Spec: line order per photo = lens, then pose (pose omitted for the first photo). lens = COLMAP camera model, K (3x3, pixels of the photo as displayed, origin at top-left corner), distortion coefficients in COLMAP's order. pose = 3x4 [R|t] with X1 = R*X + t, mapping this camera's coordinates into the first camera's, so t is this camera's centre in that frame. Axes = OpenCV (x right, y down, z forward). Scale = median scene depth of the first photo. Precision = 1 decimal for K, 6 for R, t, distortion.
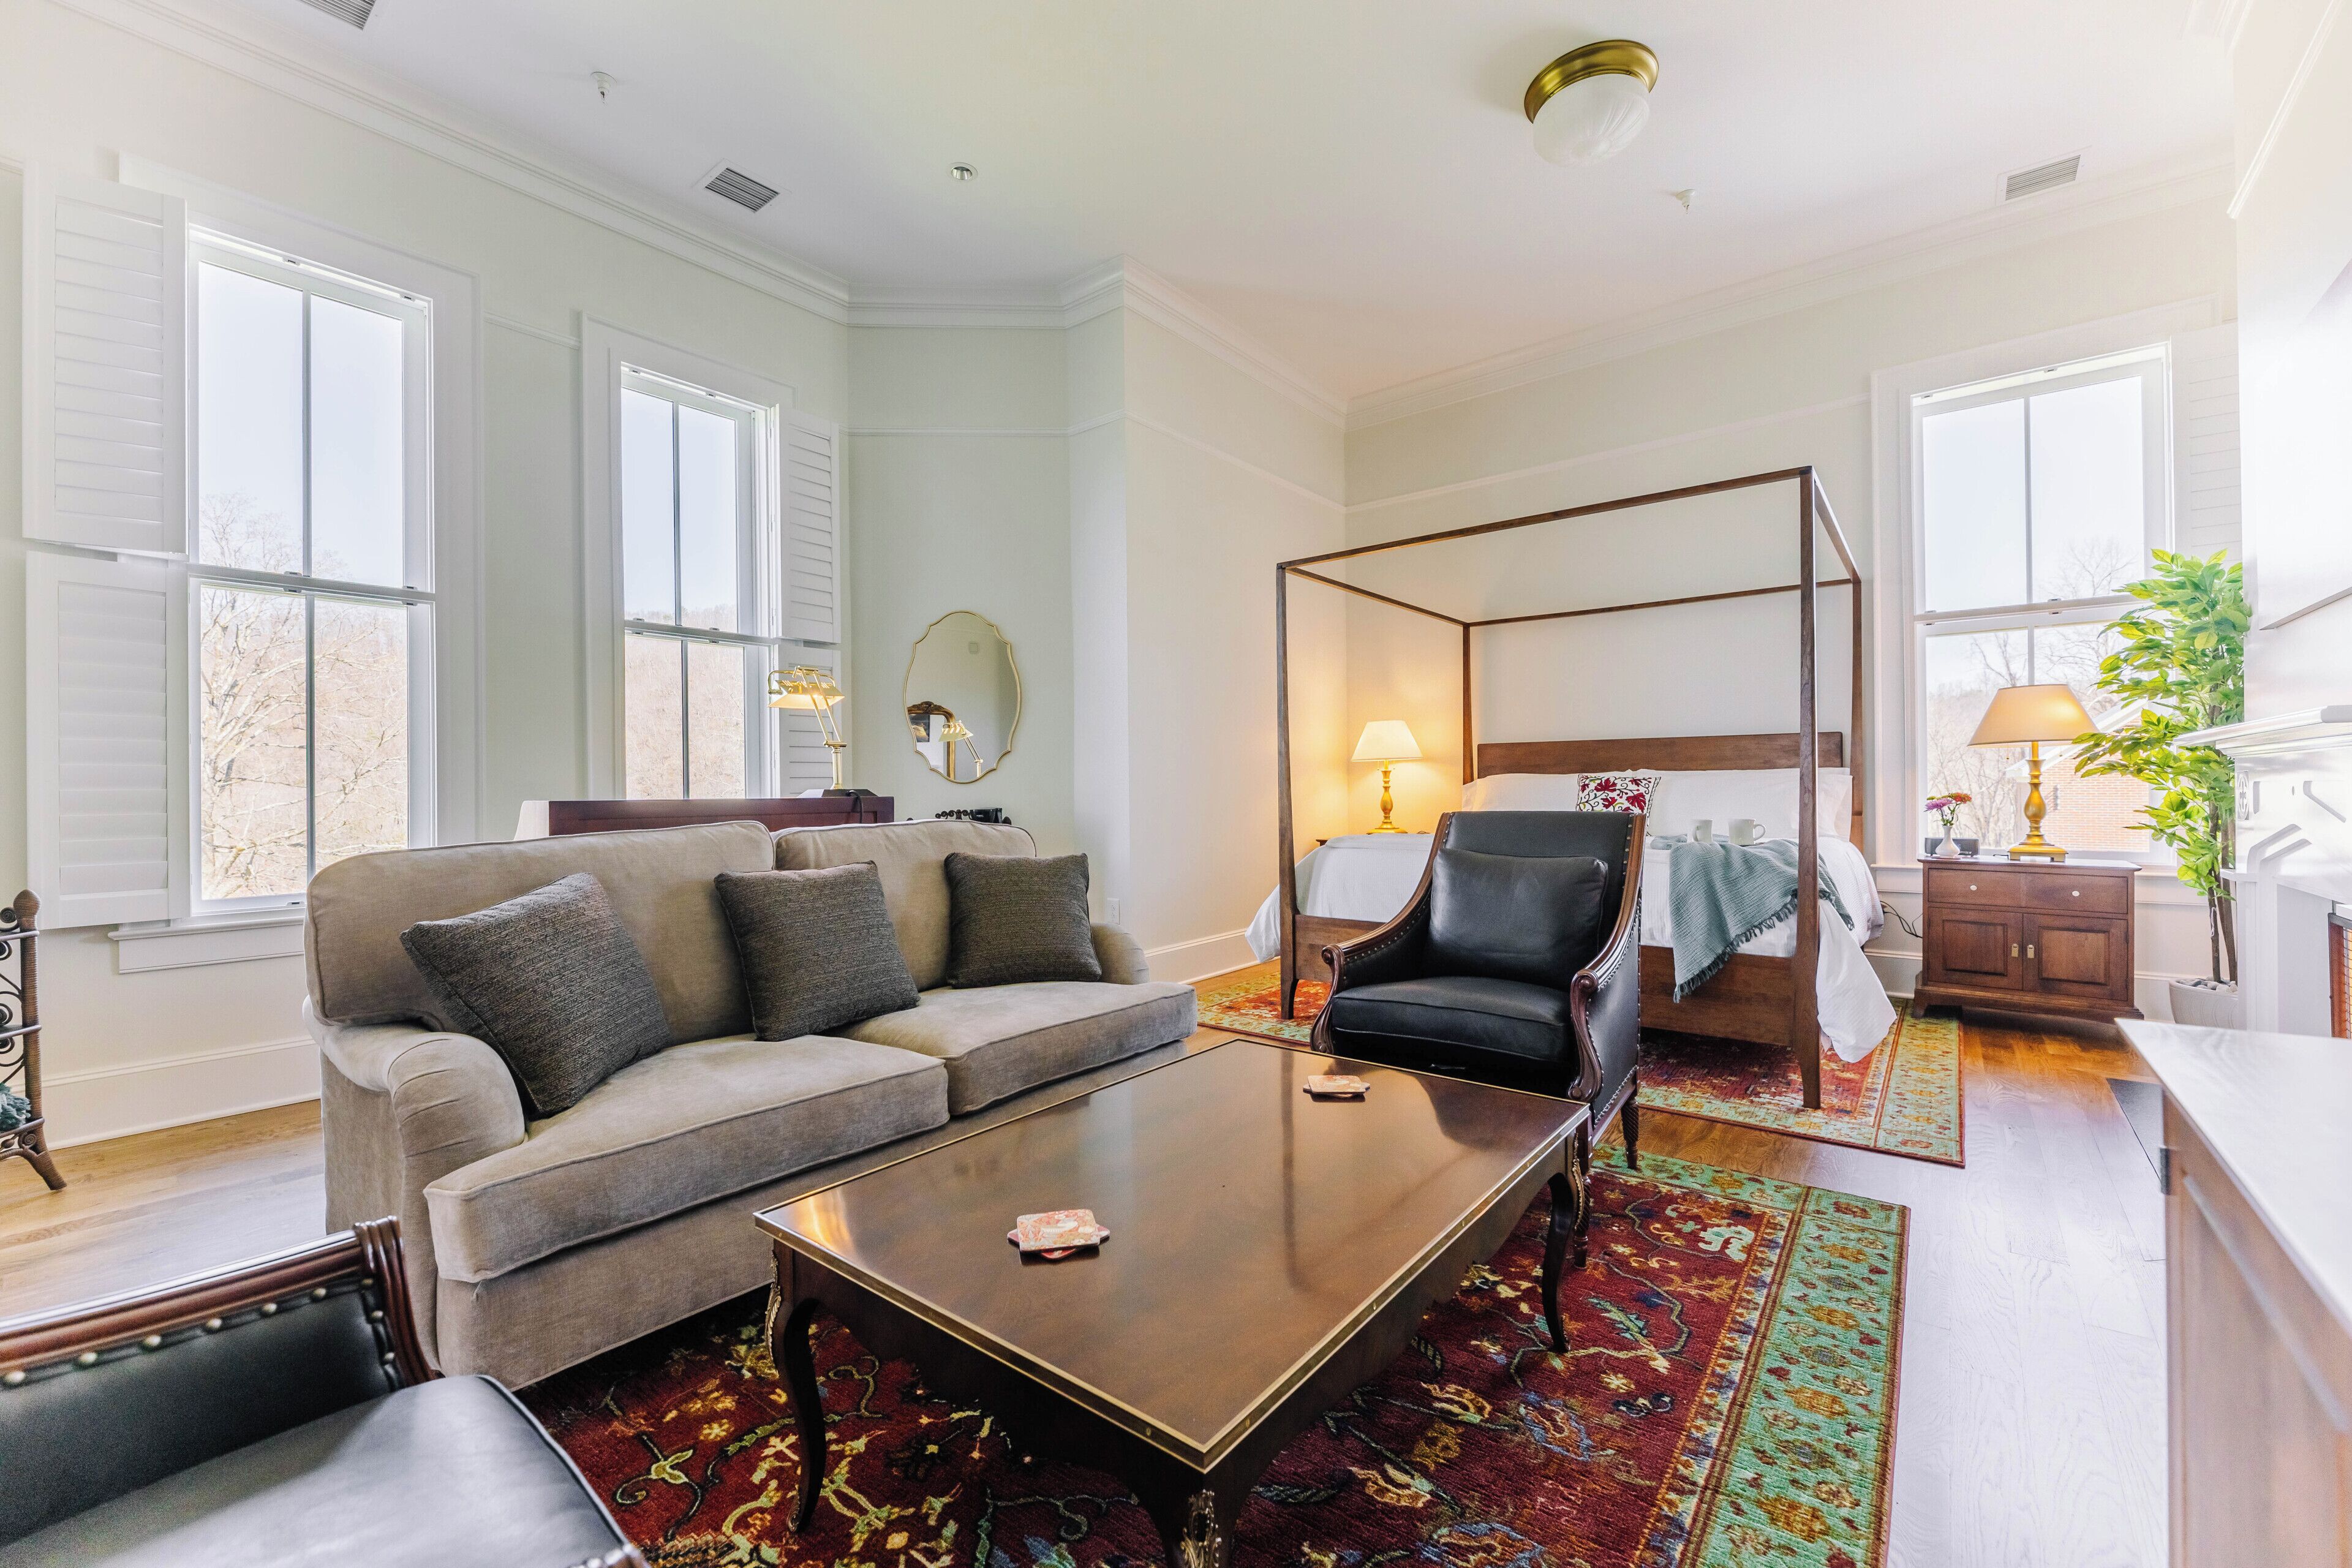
lens RADIAL K [[961.3, 0, 1176.0], [0, 961.3, 784.0], [0, 0, 1]] dist [-0.000296, -0.002862]
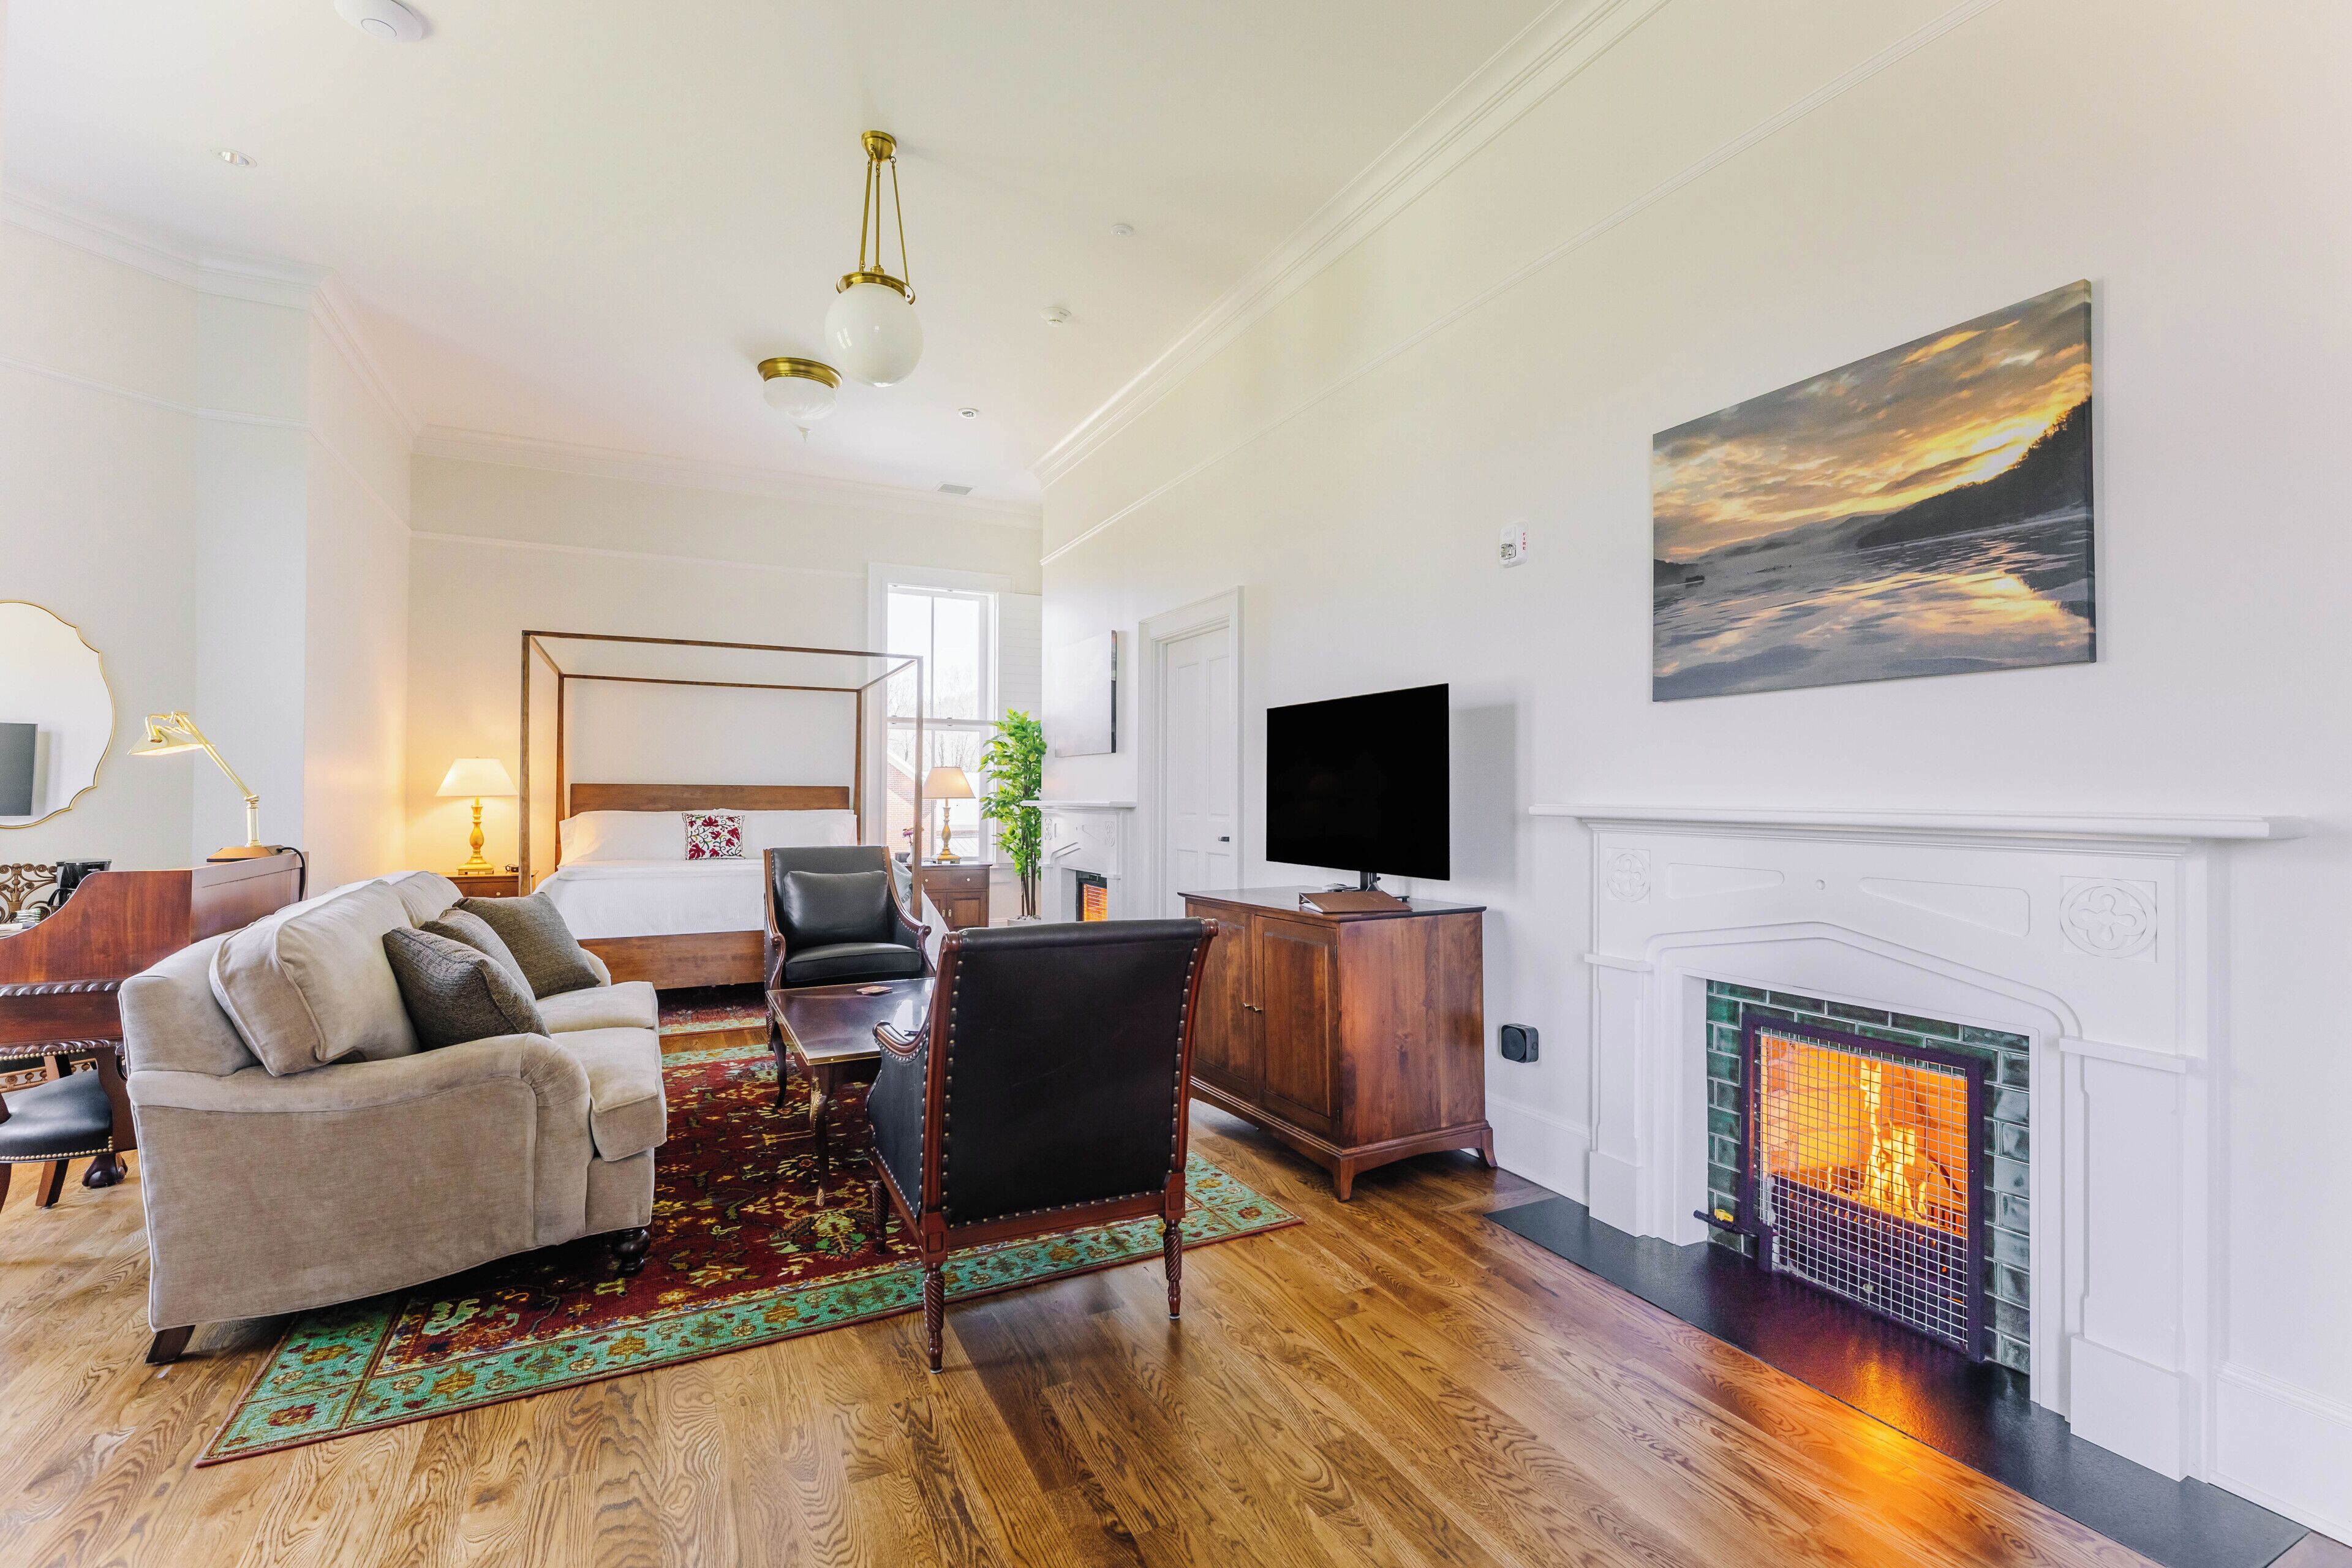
lens RADIAL K [[1013.1, 0, 1176.0], [0, 1013.1, 784.0], [0, 0, 1]] dist [0.000717, -0.000012]
pose [[0.425345, 0.019767, 0.904816, -0.723629], [-0.010327, 0.999802, -0.016987, -0.044920], [-0.904972, -0.002119, 0.425465, -0.230696]]
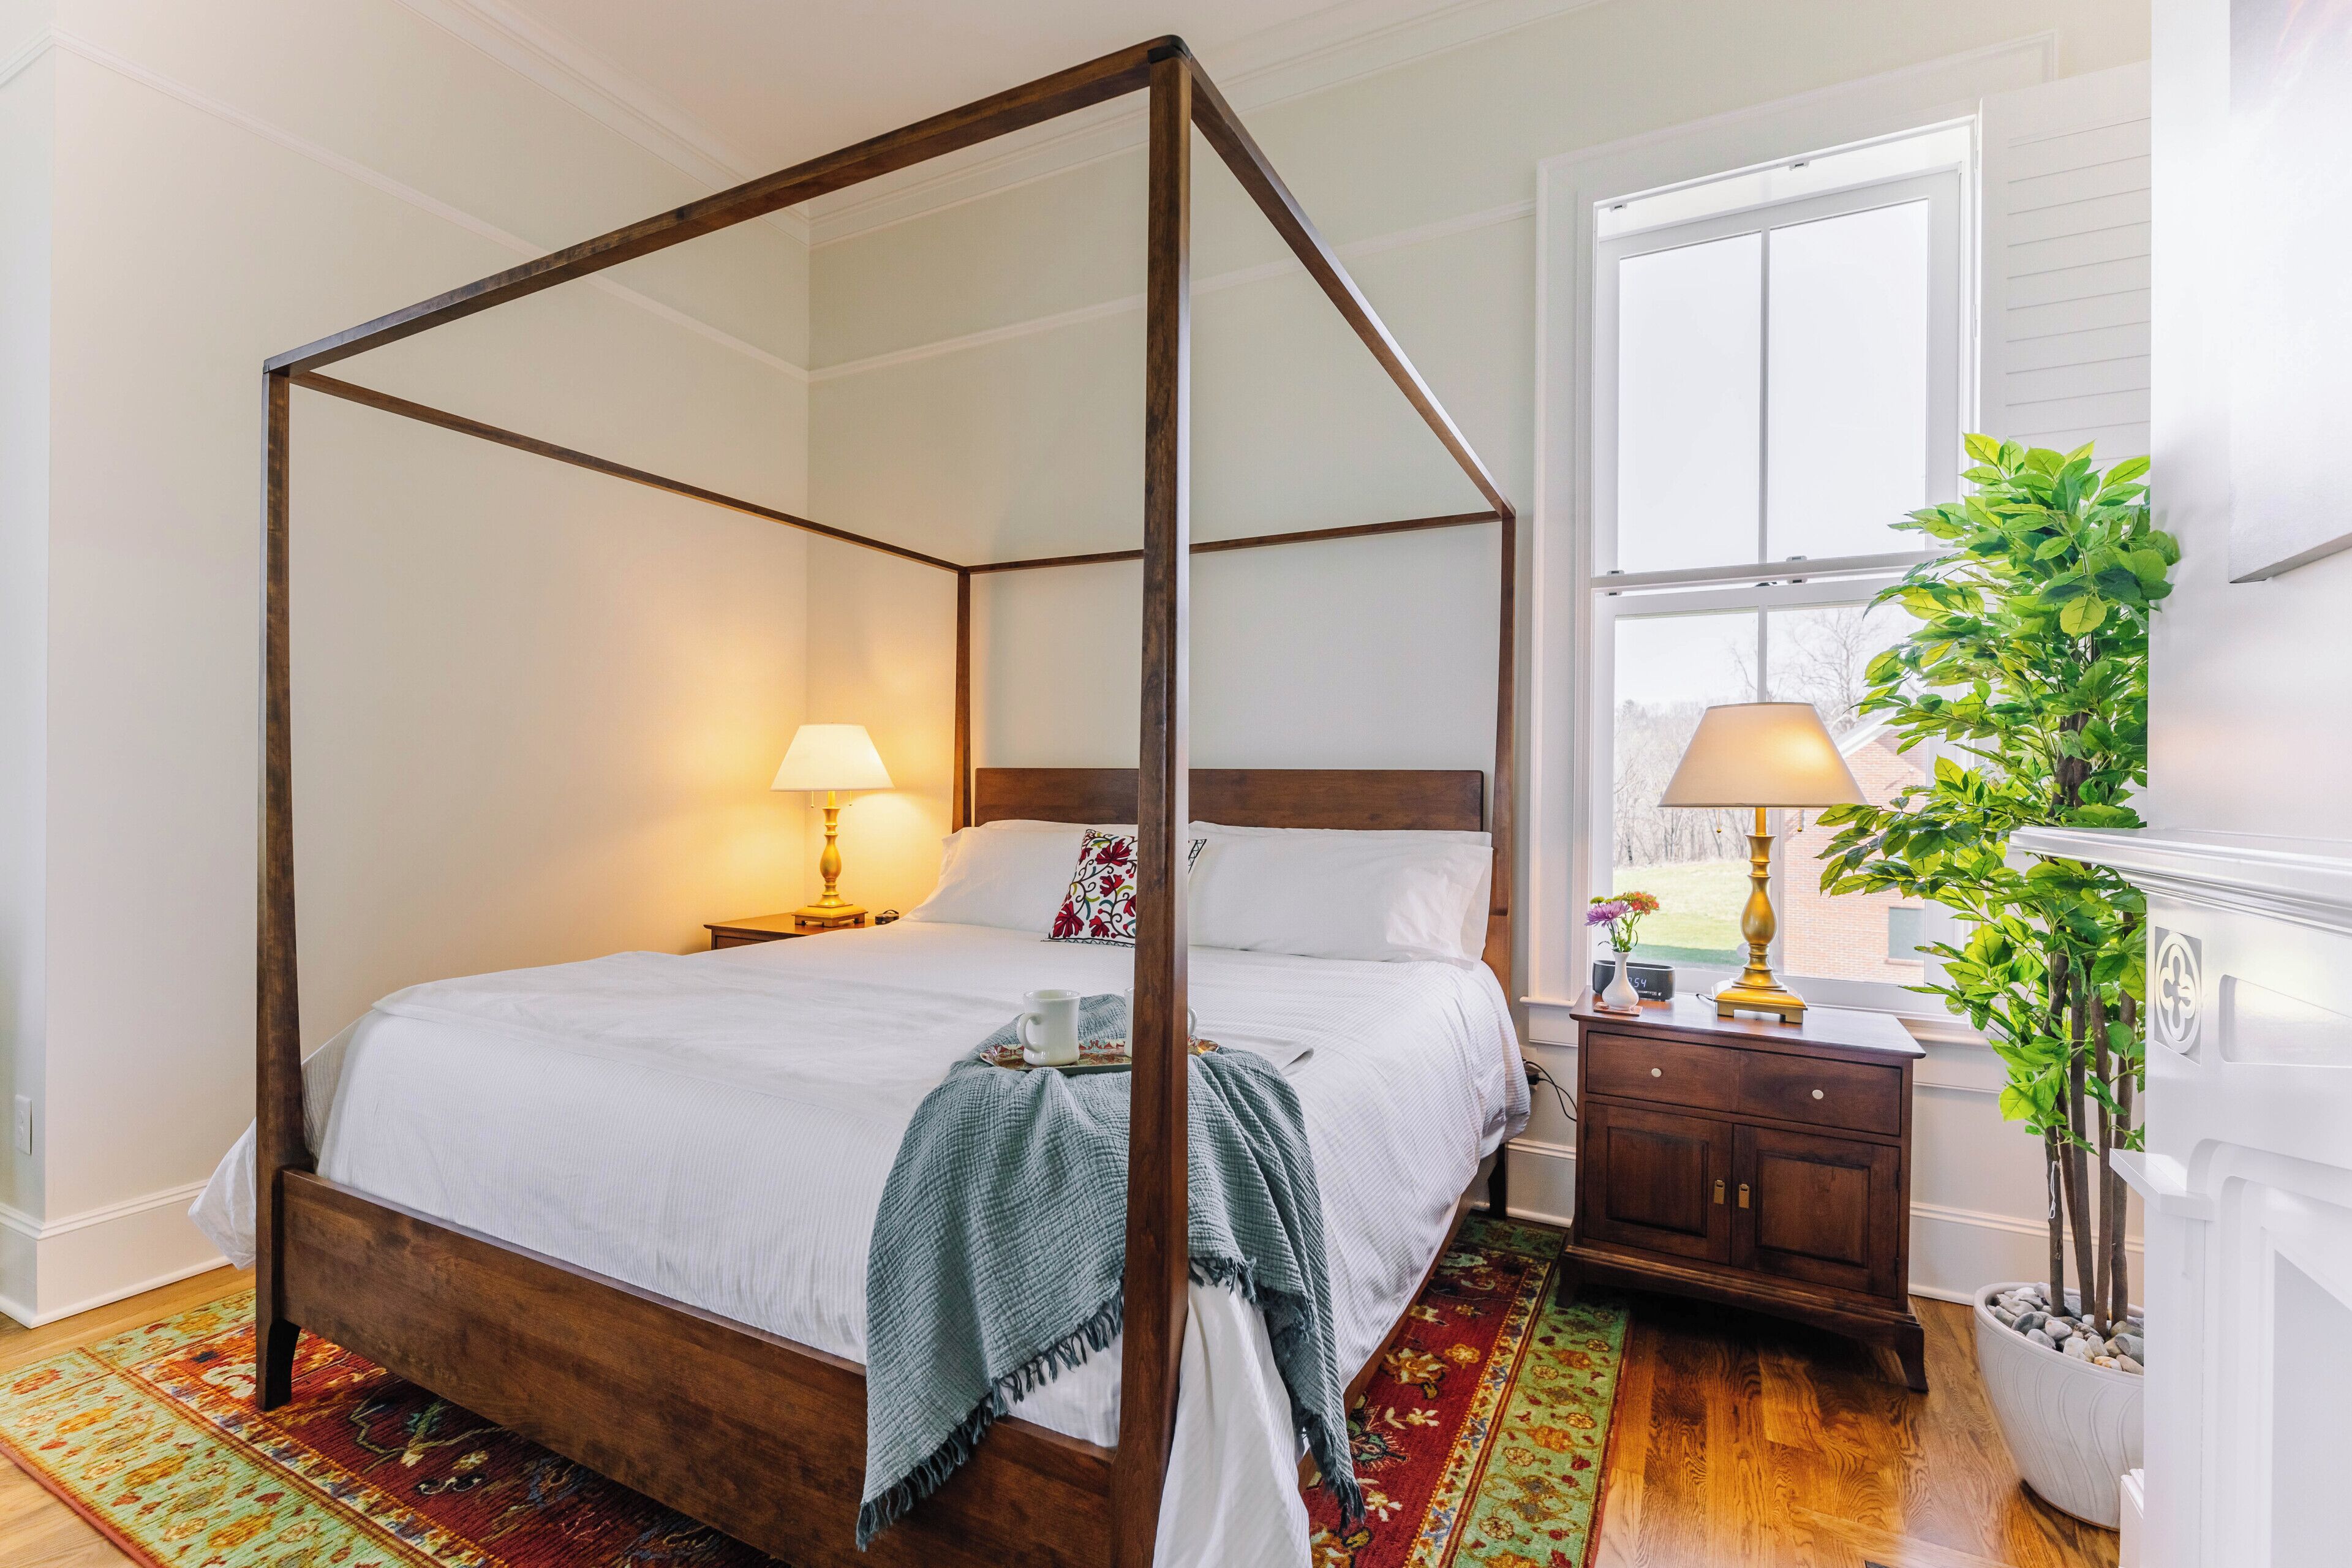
lens RADIAL K [[1062.5, 0, 1176.0], [0, 1062.5, 784.0], [0, 0, 1]] dist [-0.002631, -0.000755]
pose [[0.978179, 0.019725, 0.206824, 0.471107], [-0.019890, 0.999801, -0.001279, -0.052427], [-0.206808, -0.002862, 0.978377, 0.504797]]
